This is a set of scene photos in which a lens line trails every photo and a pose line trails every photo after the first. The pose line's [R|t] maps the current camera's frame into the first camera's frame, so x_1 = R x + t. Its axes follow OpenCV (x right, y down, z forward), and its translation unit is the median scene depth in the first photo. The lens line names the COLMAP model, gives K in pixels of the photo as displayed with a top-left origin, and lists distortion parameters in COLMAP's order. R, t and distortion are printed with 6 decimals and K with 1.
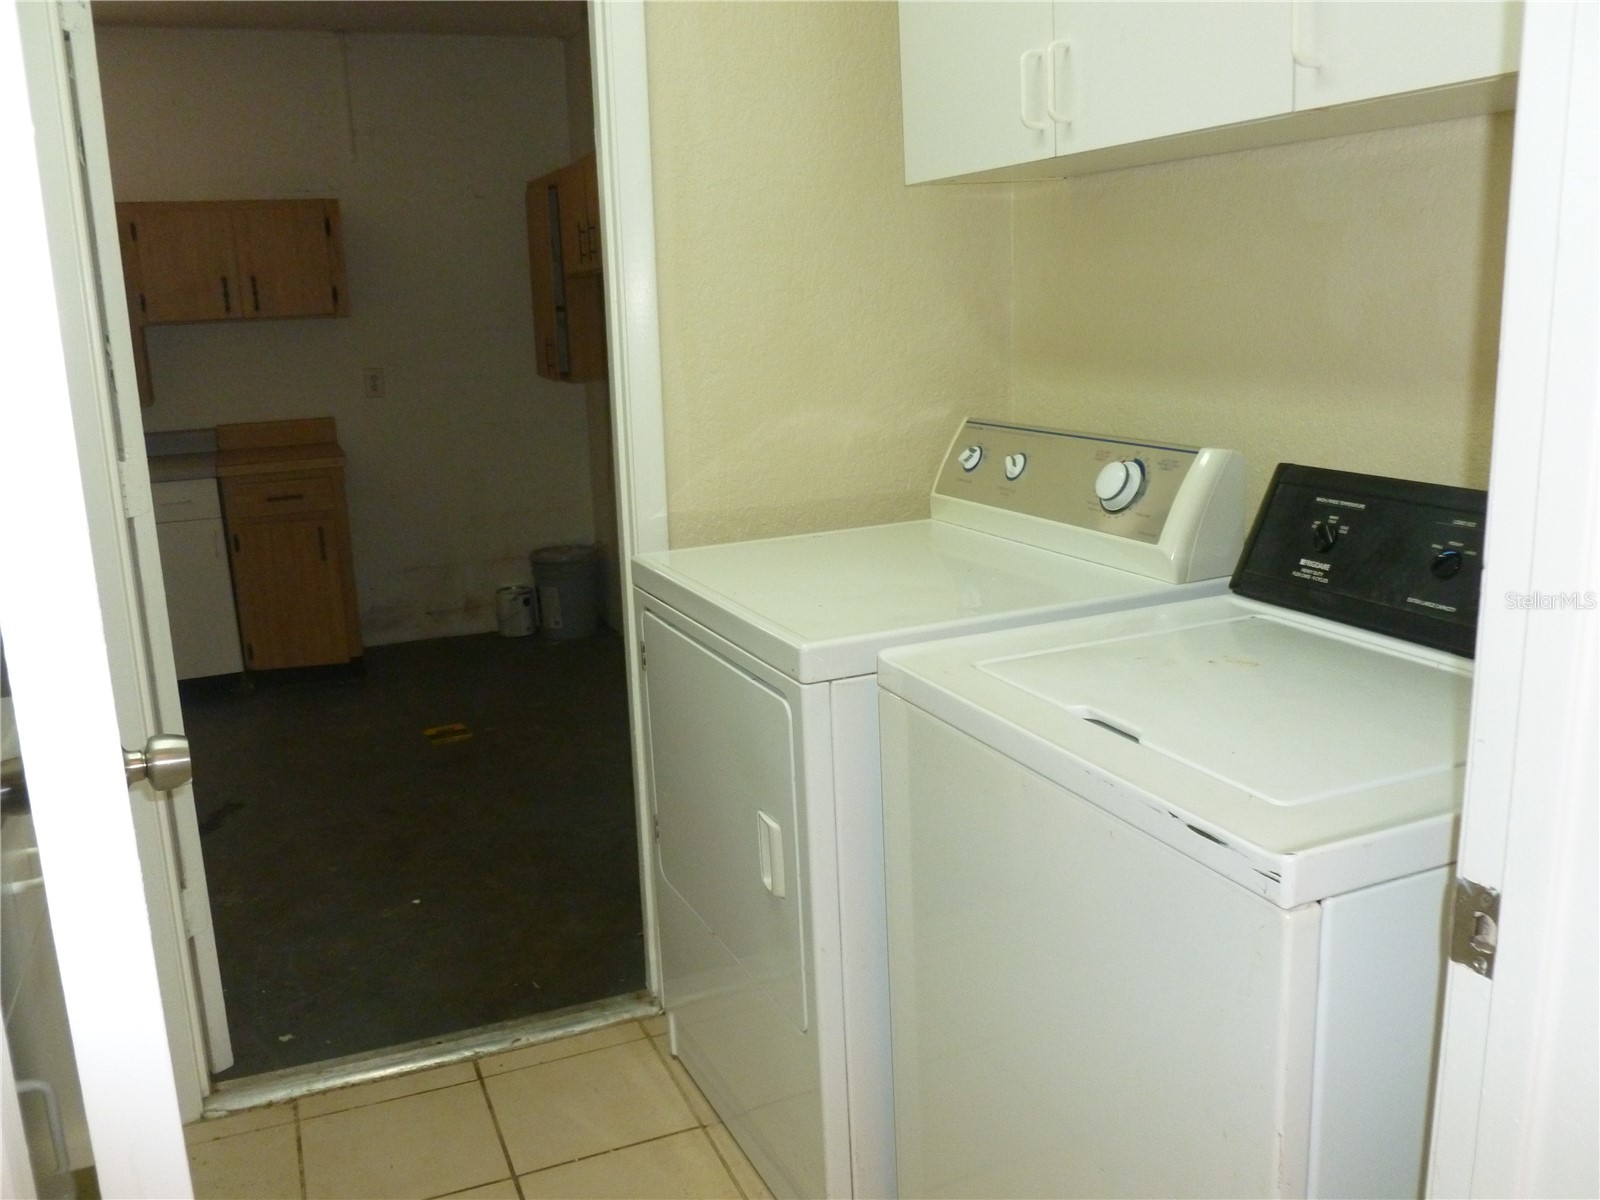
lens RADIAL K [[1343.0, 0, 818.9], [0, 1343.0, 618.9], [0, 0, 1]] dist [-0.056530, 0.024696]
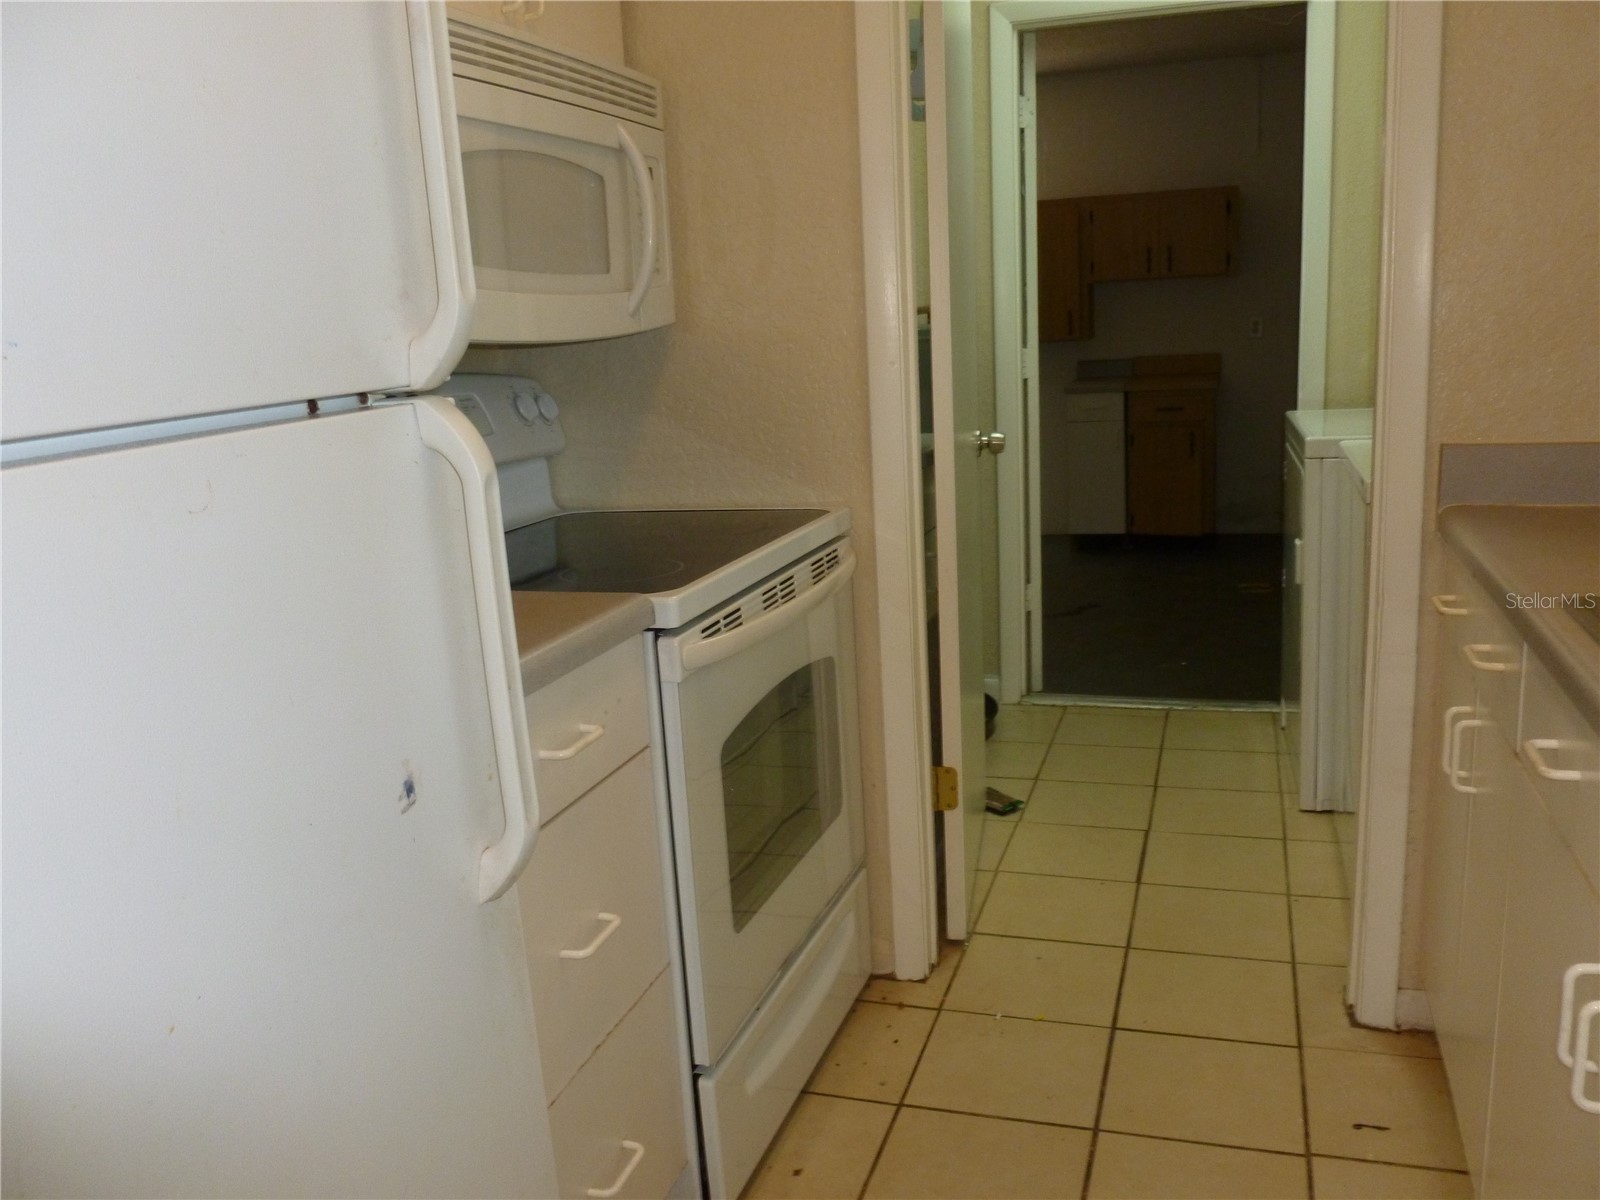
lens RADIAL K [[1343.0, 0, 799.2], [0, 1343.0, 603.2], [0, 0, 1]] dist [-0.056530, 0.024696]
pose [[0.756311, 0.130603, -0.641043, 0.217570], [-0.121557, 0.990861, 0.058458, 0.073296], [0.642820, 0.033711, 0.765275, -0.287596]]
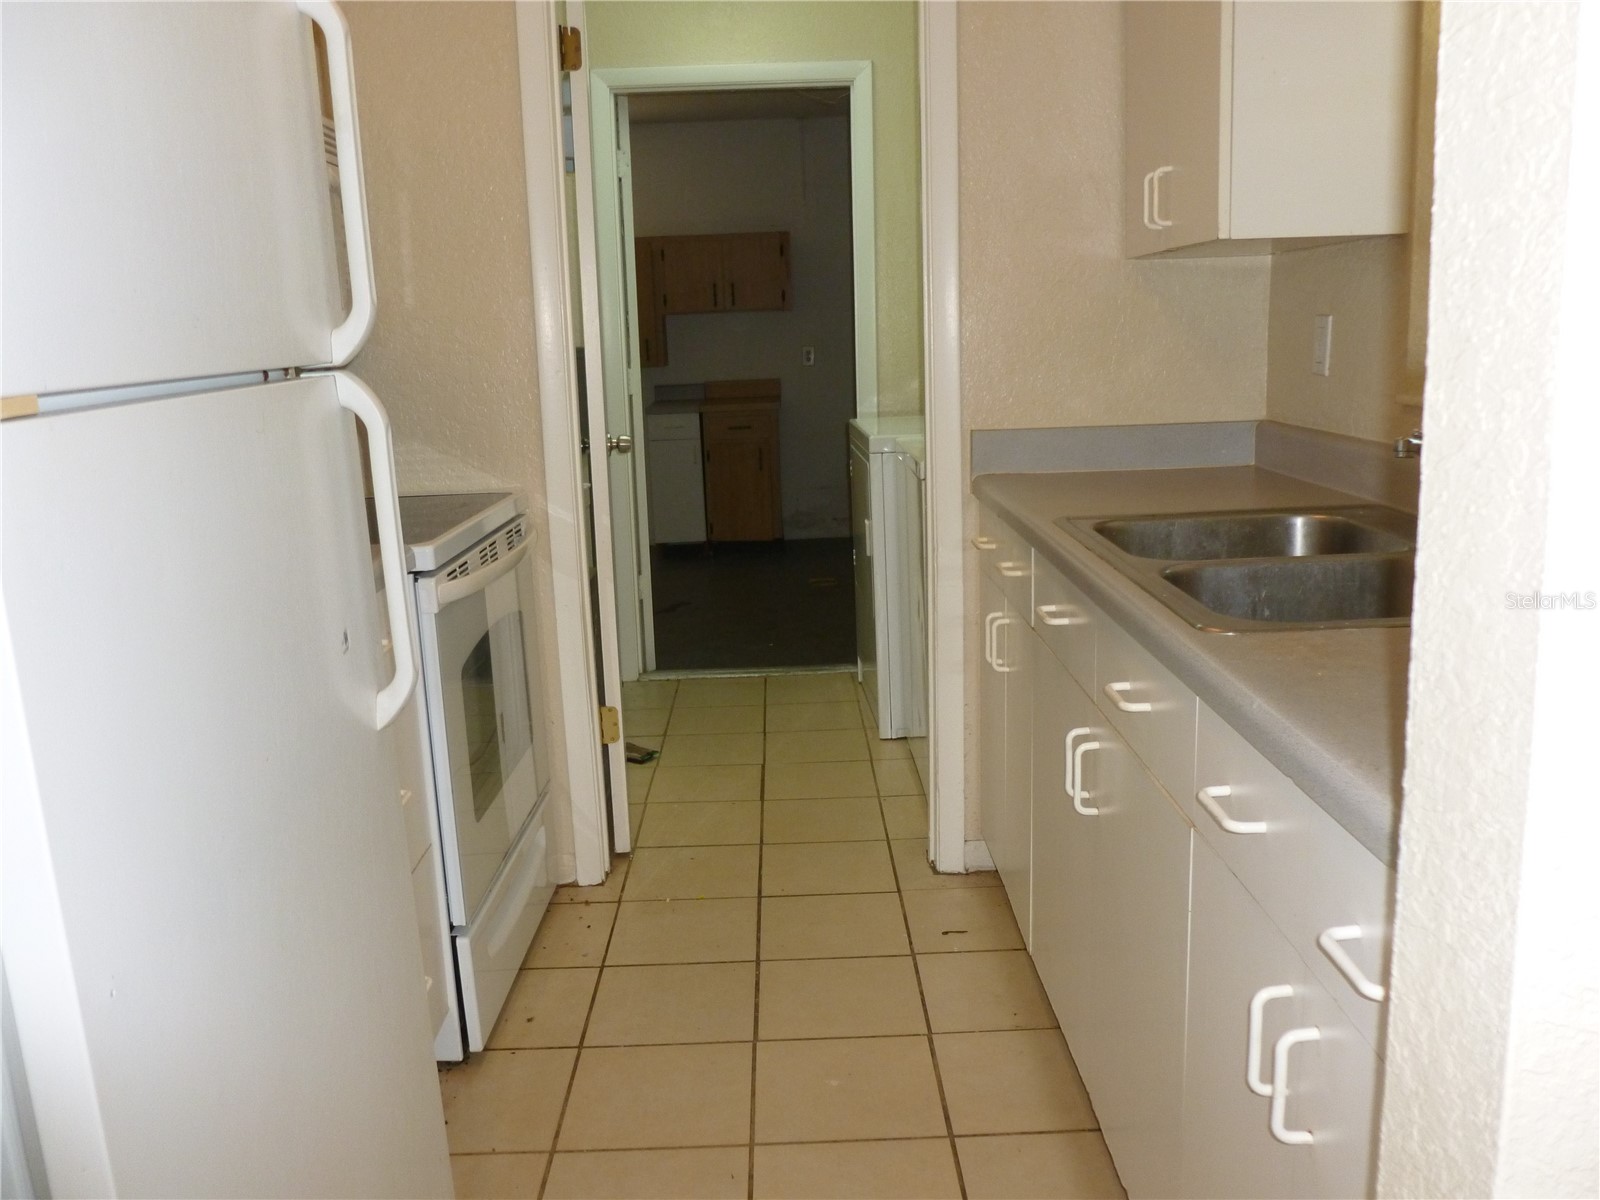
lens RADIAL K [[1343.0, 0, 815.0], [0, 1343.0, 604.1], [0, 0, 1]] dist [-0.056530, 0.024696]
pose [[0.930661, 0.075103, -0.358092, 0.245888], [-0.080023, 0.996792, 0.001084, 0.102447], [0.357025, 0.027647, 0.933686, -0.400679]]
